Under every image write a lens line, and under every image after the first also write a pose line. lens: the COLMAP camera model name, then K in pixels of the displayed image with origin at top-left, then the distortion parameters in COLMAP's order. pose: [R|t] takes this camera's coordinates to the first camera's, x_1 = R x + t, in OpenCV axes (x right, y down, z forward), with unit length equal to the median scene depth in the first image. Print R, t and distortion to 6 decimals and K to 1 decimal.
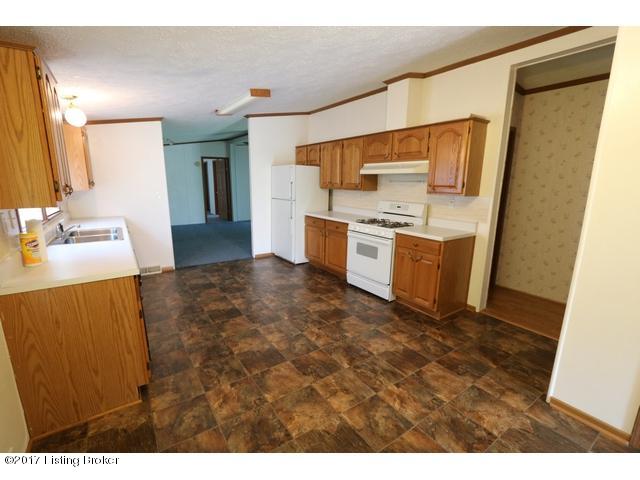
lens RADIAL K [[298.1, 0, 317.7], [0, 298.1, 233.7], [0, 0, 1]] dist [0.002700, 0.000150]
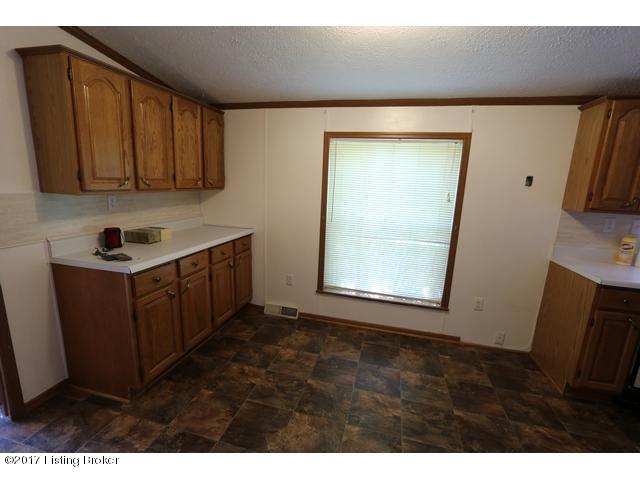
lens RADIAL K [[291.8, 0, 316.9], [0, 291.8, 242.1], [0, 0, 1]] dist [-0.014502, 0.000298]
pose [[-0.759126, 0.093496, -0.644195, 0.353672], [-0.162648, 0.930997, 0.326787, -0.077854], [0.630297, 0.352849, -0.691537, 0.472896]]
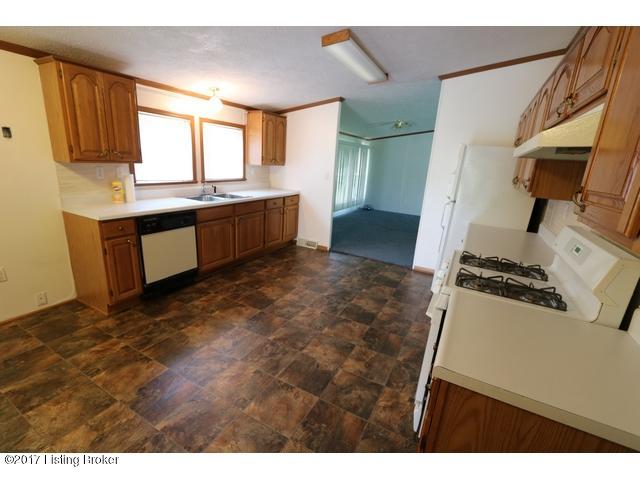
lens RADIAL K [[291.8, 0, 316.9], [0, 291.8, 242.1], [0, 0, 1]] dist [-0.014502, 0.000298]
pose [[0.452615, 0.261107, -0.852621, 0.426280], [-0.215169, 0.959894, 0.179736, -0.095966], [0.865356, 0.102106, 0.490645, 0.560913]]
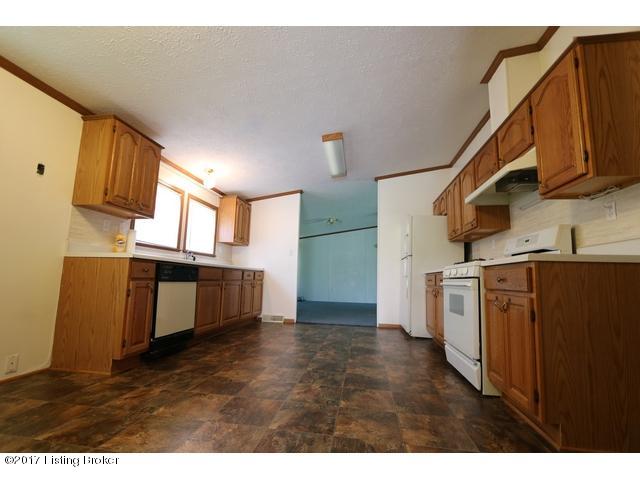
lens RADIAL K [[291.8, 0, 316.9], [0, 291.8, 242.1], [0, 0, 1]] dist [-0.014502, 0.000298]
pose [[0.724555, -0.076932, -0.684910, 0.368442], [-0.142465, 0.955571, -0.258045, 0.126314], [0.674332, 0.284544, 0.681404, 0.313552]]
